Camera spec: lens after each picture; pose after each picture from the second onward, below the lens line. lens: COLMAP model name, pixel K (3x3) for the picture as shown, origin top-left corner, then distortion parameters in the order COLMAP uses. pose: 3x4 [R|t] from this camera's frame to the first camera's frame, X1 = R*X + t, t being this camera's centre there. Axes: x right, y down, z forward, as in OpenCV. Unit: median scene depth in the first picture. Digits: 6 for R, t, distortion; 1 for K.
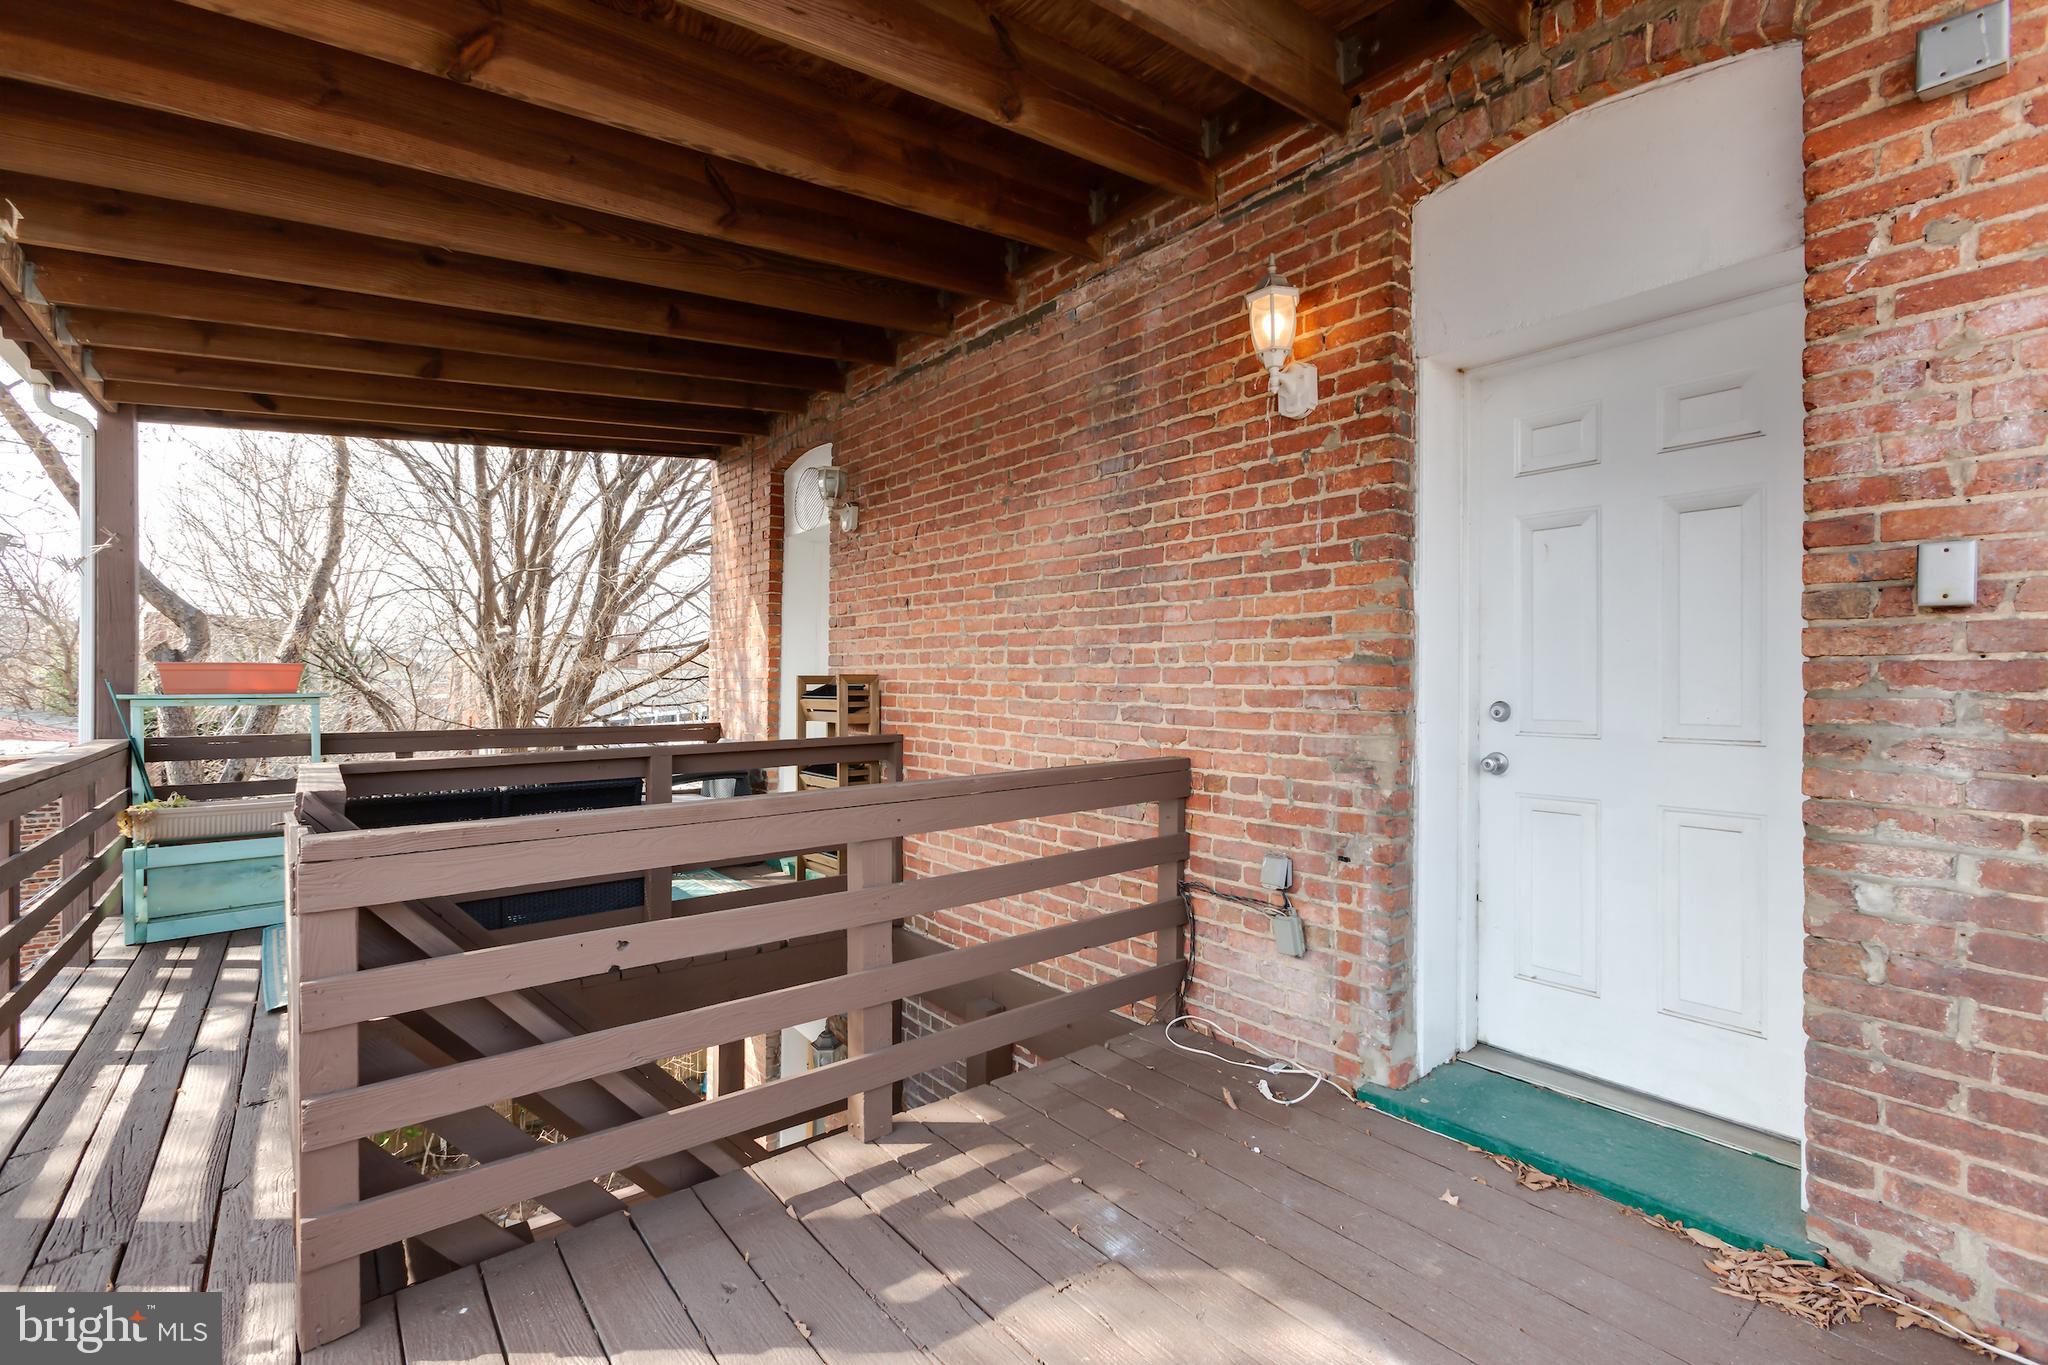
lens RADIAL K [[908.8, 0, 1019.4], [0, 908.8, 681.5], [0, 0, 1]] dist [-0.020015, 0.014376]
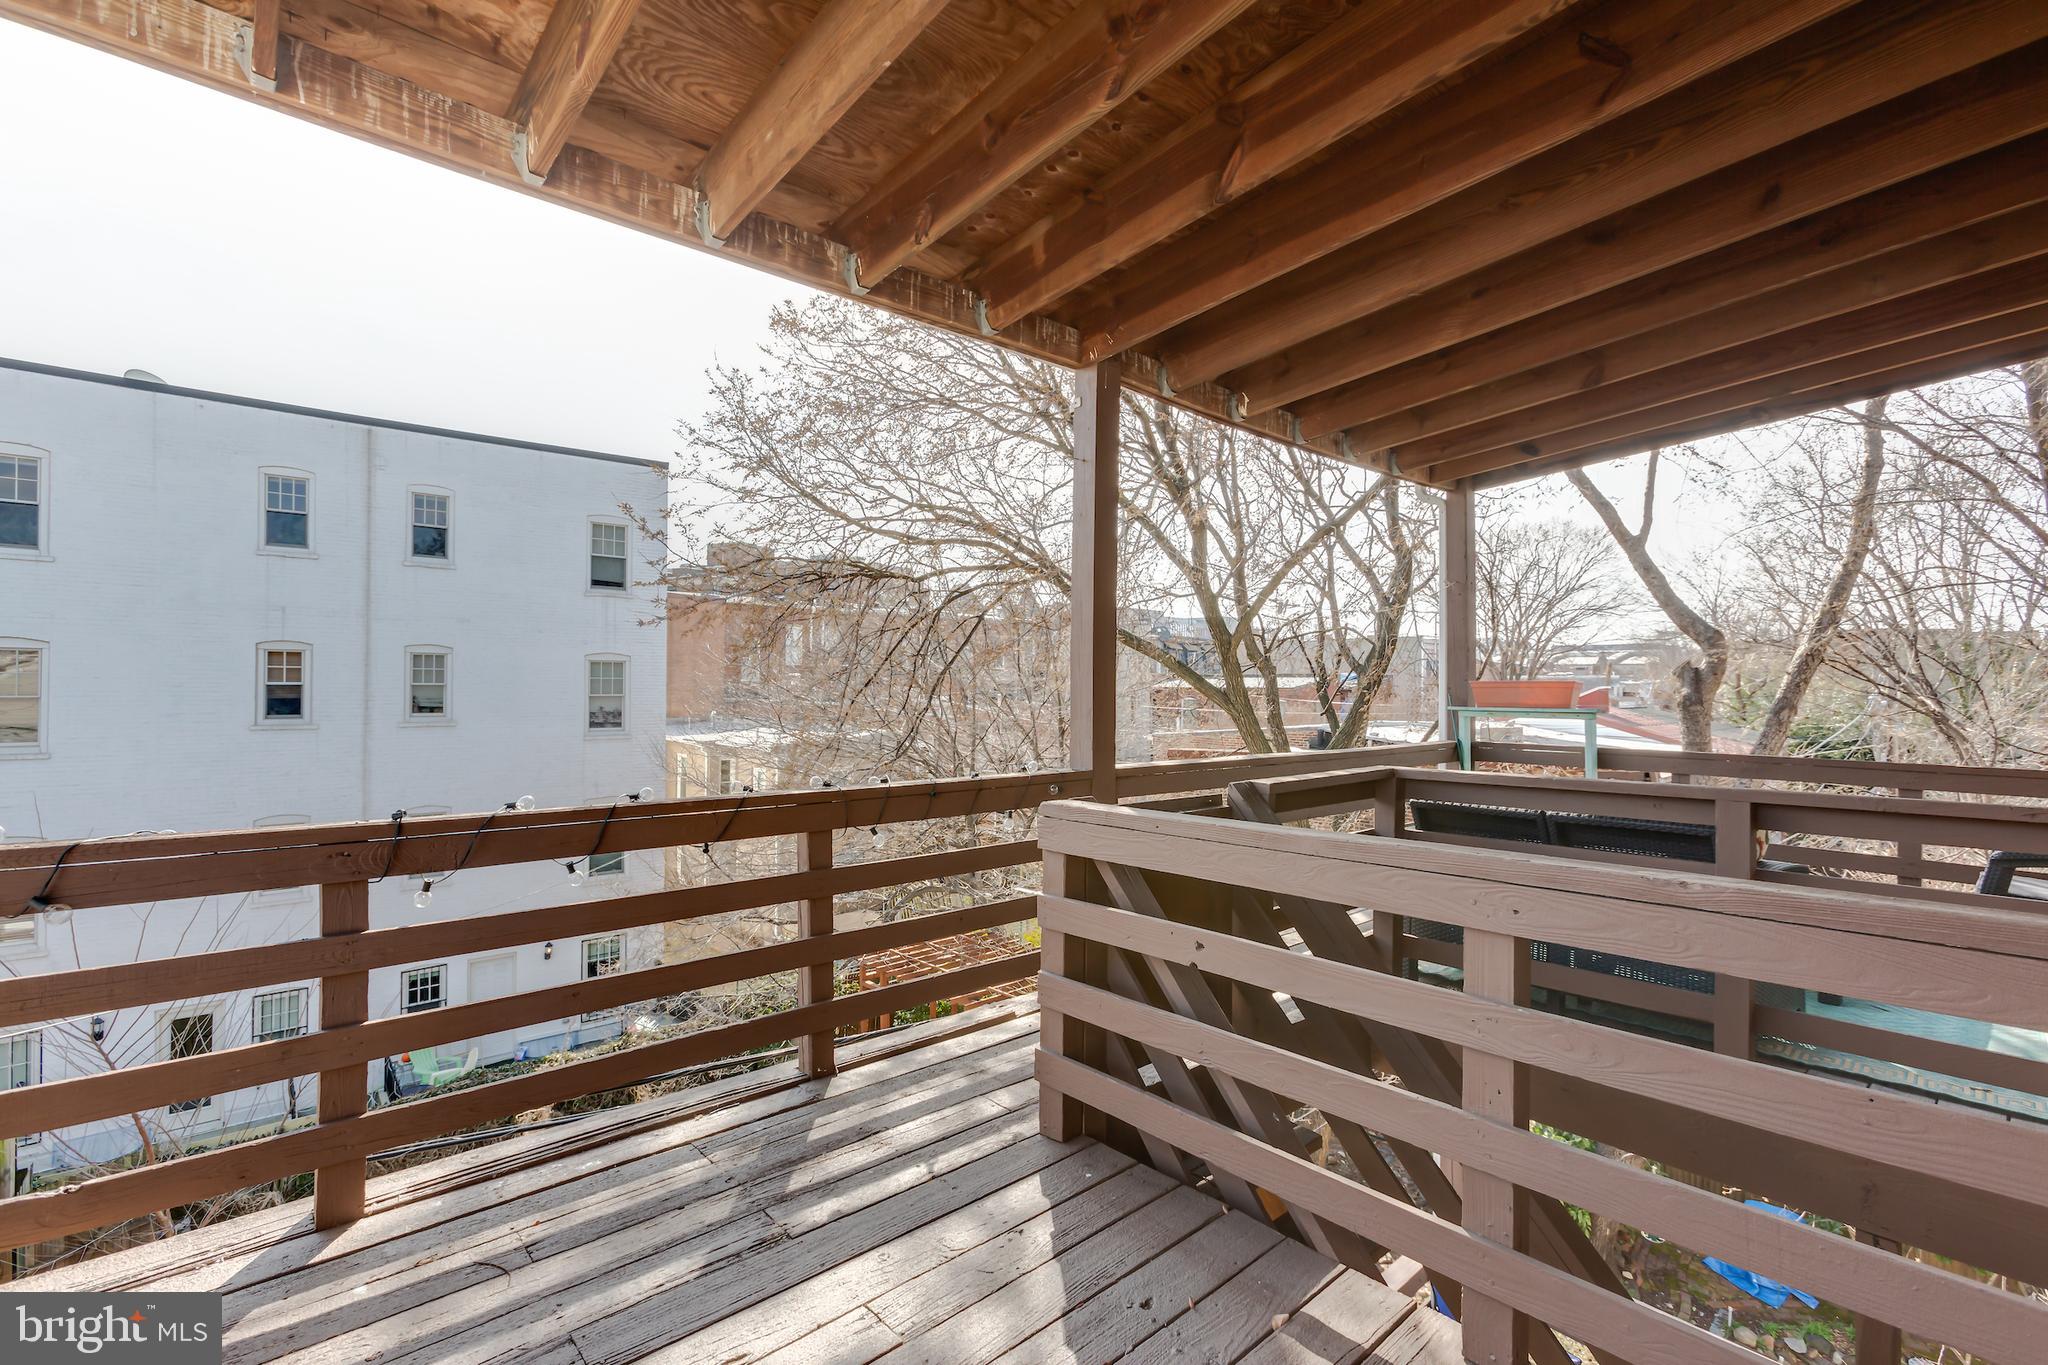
lens RADIAL K [[908.8, 0, 1019.4], [0, 908.8, 681.5], [0, 0, 1]] dist [-0.020015, 0.014376]
pose [[0.057813, 0.004003, -0.998319, 0.529439], [-0.018468, 0.999825, 0.002940, -0.019660], [0.998157, 0.018267, 0.057877, 0.610331]]
